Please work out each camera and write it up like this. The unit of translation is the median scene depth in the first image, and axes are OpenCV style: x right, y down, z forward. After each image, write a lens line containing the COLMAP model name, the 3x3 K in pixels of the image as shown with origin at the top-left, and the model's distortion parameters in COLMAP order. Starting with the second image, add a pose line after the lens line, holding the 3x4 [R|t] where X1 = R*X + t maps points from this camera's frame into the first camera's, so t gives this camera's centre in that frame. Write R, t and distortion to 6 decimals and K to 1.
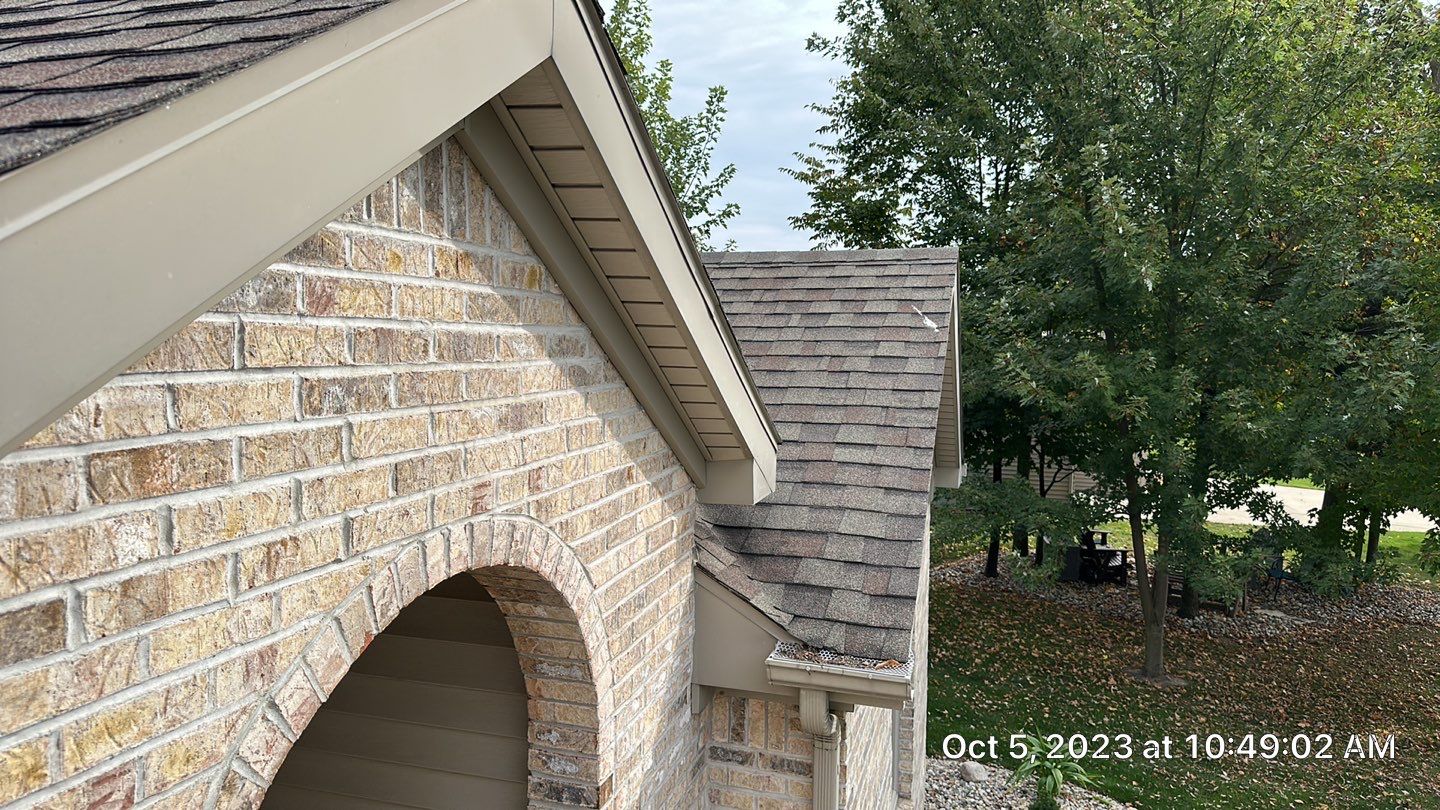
lens RADIAL K [[978.4, 0, 720.0], [0, 978.4, 405.0], [0, 0, 1]] dist [0.093431, -0.112111]
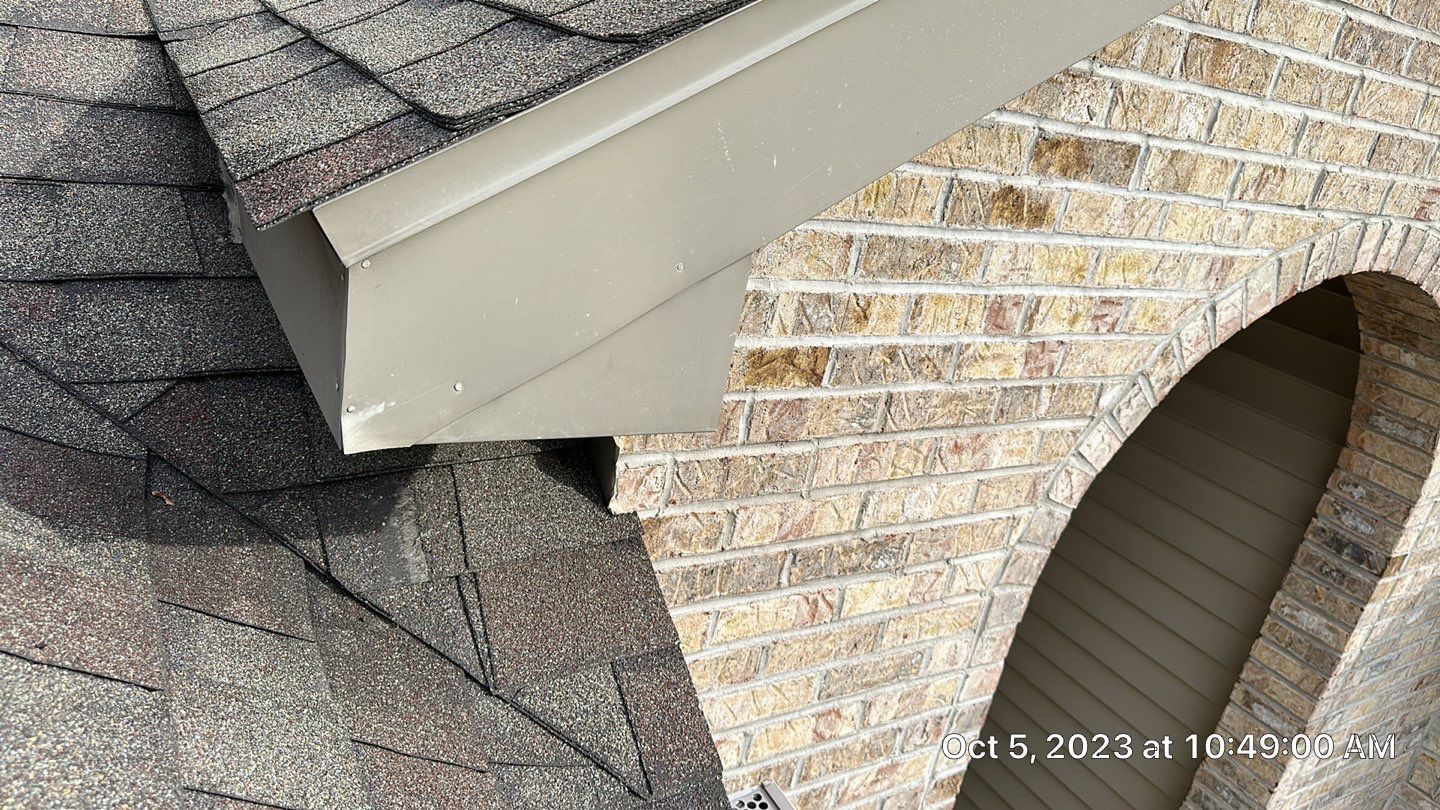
lens RADIAL K [[978.4, 0, 720.0], [0, 978.4, 405.0], [0, 0, 1]] dist [0.093431, -0.112111]
pose [[0.731252, 0.352565, -0.583925, -0.154161], [-0.214734, 0.931521, 0.293525, 0.188172], [0.647425, -0.089253, 0.756885, -0.246425]]
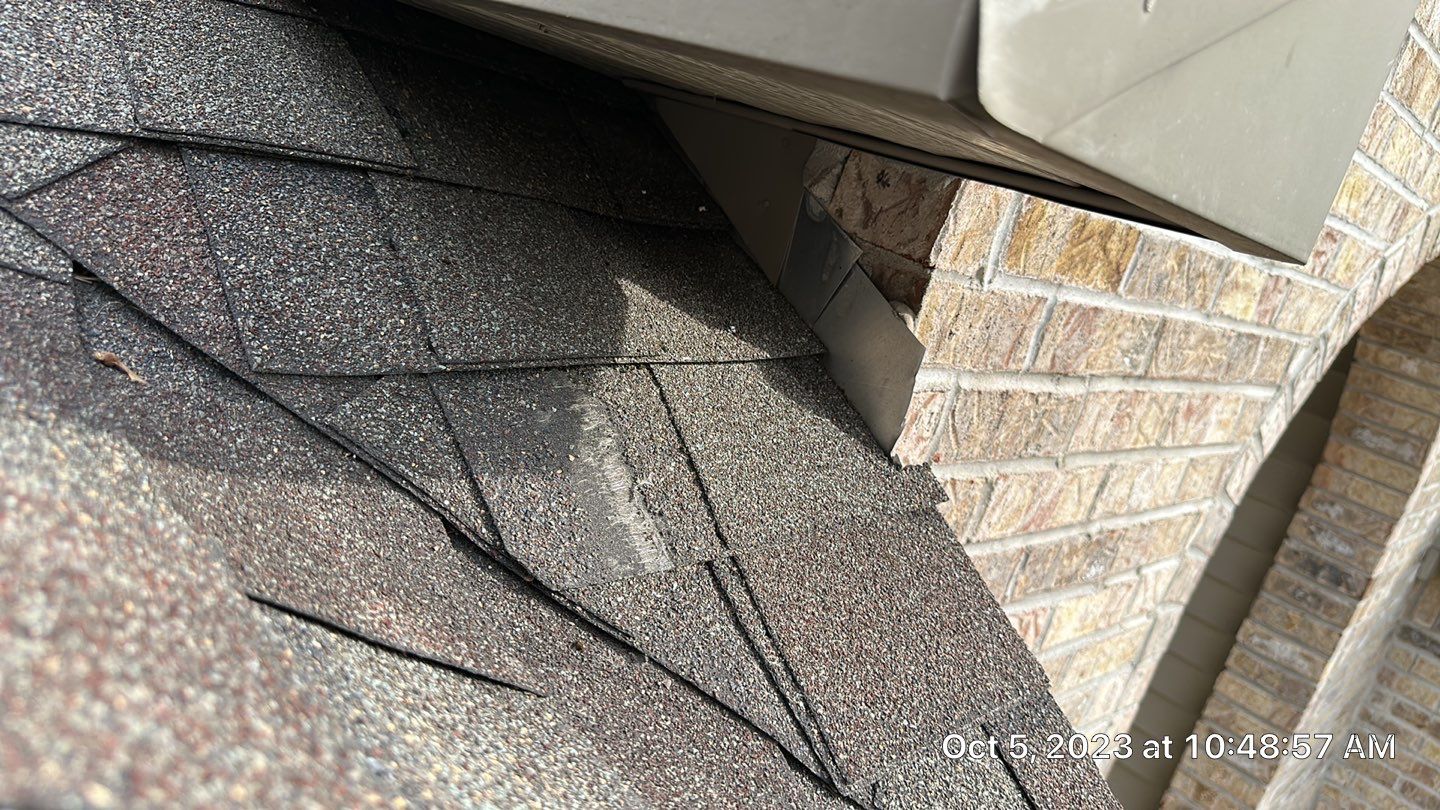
lens RADIAL K [[978.4, 0, 720.0], [0, 978.4, 405.0], [0, 0, 1]] dist [0.093431, -0.112111]
pose [[0.842741, 0.336381, -0.420280, -0.533922], [-0.286236, 0.941220, 0.179372, 0.435170], [0.455913, -0.030865, 0.889489, -0.161395]]
